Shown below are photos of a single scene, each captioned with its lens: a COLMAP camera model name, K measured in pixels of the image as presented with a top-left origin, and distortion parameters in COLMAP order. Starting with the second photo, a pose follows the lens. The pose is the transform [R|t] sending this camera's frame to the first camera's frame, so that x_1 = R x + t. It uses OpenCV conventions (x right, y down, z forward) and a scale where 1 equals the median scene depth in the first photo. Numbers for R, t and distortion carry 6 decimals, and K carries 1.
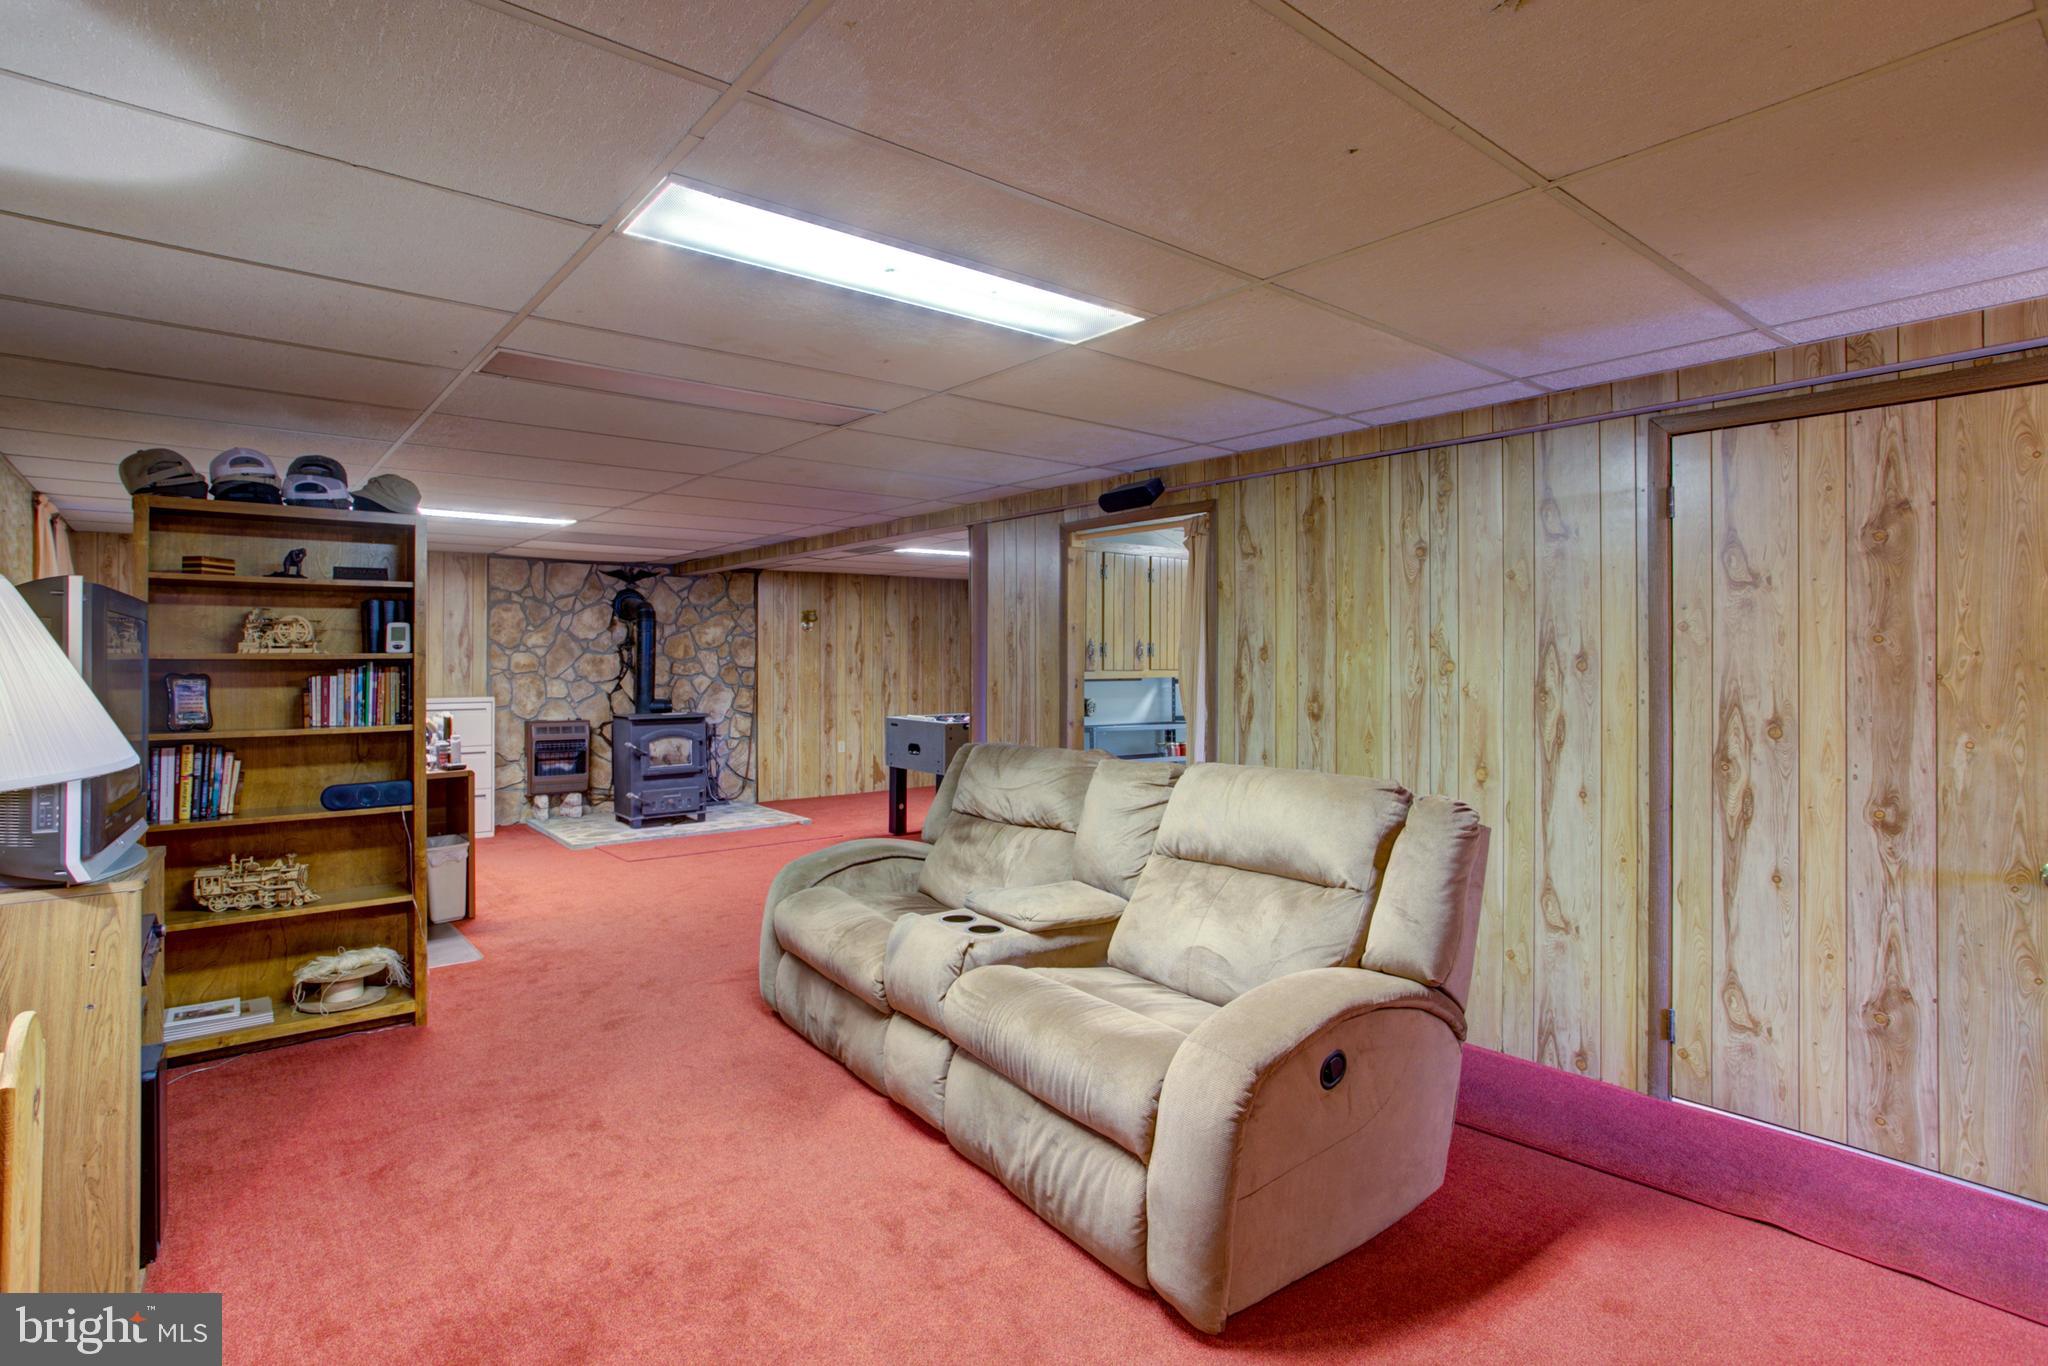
lens RADIAL K [[1011.0, 0, 1024.0], [0, 1011.0, 683.0], [0, 0, 1]] dist [-0.046866, 0.032291]
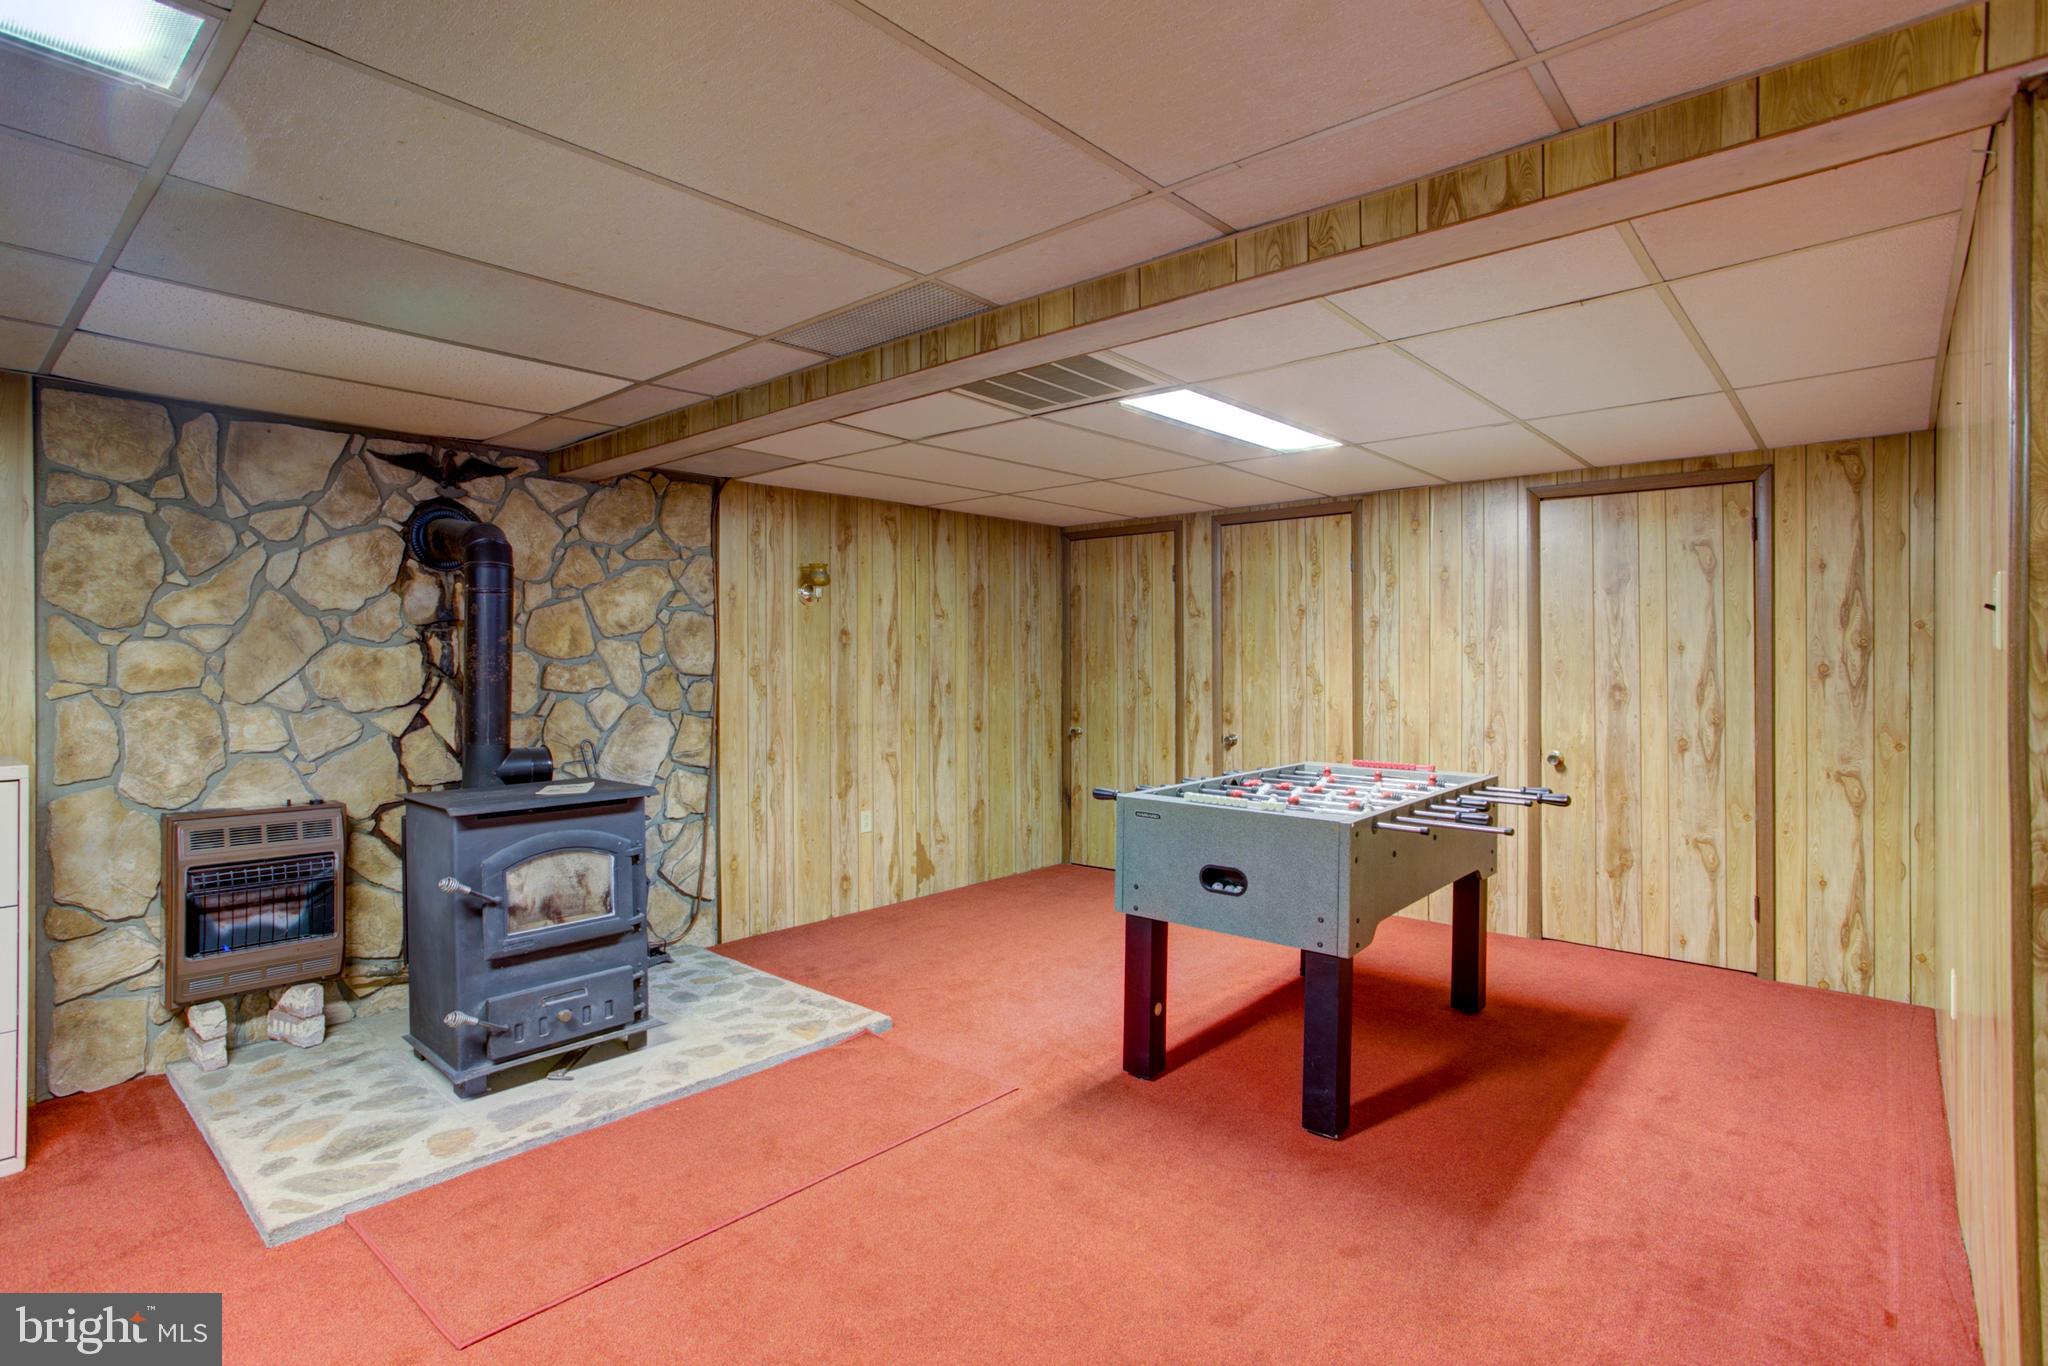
lens RADIAL K [[1011.0, 0, 1024.0], [0, 1011.0, 683.0], [0, 0, 1]] dist [-0.046866, 0.032291]
pose [[0.987068, -0.005180, 0.160219, -0.208053], [0.005594, 0.999982, -0.002131, -0.010057], [-0.160205, 0.003000, 0.987079, 0.515486]]
